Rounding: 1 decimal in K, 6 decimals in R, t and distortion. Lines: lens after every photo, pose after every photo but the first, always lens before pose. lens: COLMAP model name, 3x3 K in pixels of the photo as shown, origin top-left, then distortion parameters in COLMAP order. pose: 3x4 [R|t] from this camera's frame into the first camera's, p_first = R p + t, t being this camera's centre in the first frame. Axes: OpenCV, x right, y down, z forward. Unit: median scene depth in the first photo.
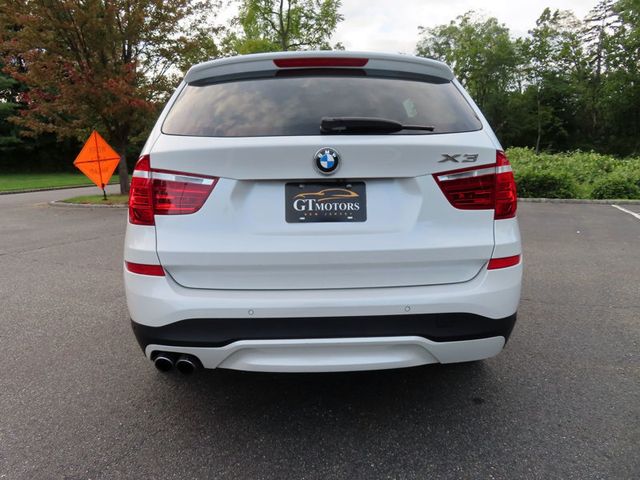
lens RADIAL K [[445.9, 0, 309.6], [0, 445.9, 242.7], [0, 0, 1]] dist [-0.004897, 0.001977]
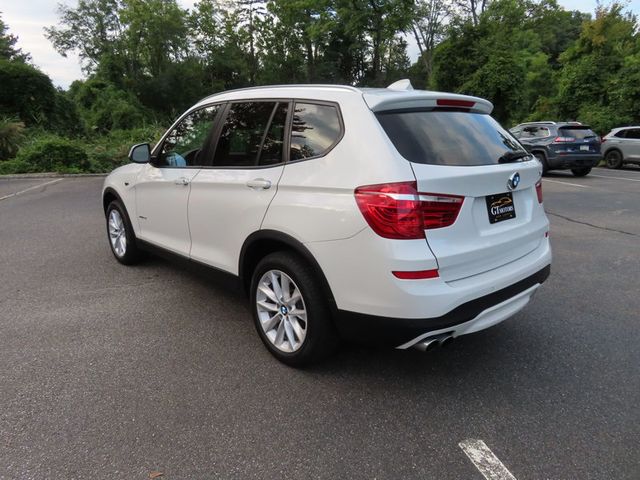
lens RADIAL K [[455.6, 0, 303.9], [0, 455.6, 248.3], [0, 0, 1]] dist [-0.030422, 0.003530]
pose [[0.772012, -0.149487, 0.617779, -1.363075], [0.100630, 0.988437, 0.113425, -0.184556], [-0.627592, -0.025398, 0.778128, 0.222310]]
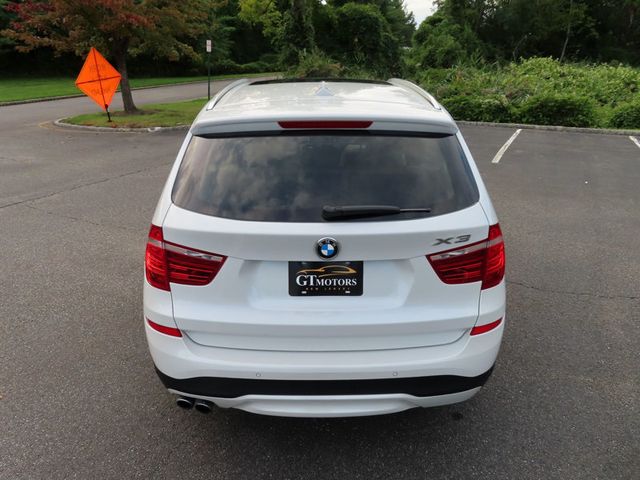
lens RADIAL K [[445.2, 0, 309.3], [0, 445.2, 239.9], [0, 0, 1]] dist [-0.002395, 0.000740]
pose [[0.999748, 0.015762, -0.015988, 0.011323], [-0.012143, 0.978589, 0.205468, -0.385683], [0.018884, -0.205222, 0.978533, -0.044101]]
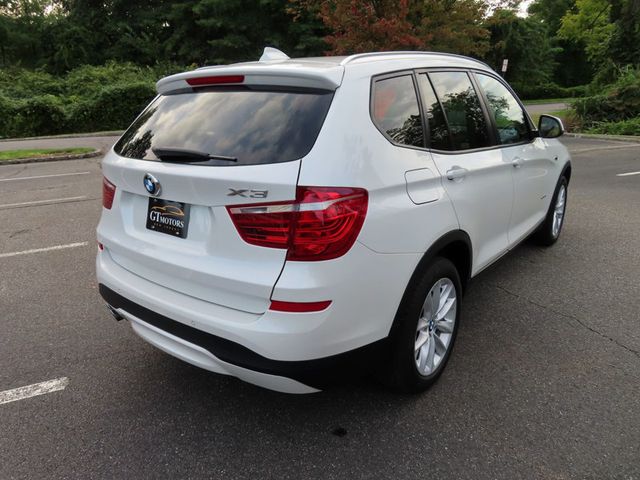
lens RADIAL K [[449.6, 0, 320.0], [0, 449.6, 240.0], [0, 0, 1]] dist [-0.005163, 0.002675]
pose [[0.783216, 0.186110, -0.593241, 1.017512], [-0.093870, 0.978607, 0.183076, -0.271943], [0.614622, -0.087700, 0.783931, 0.299493]]
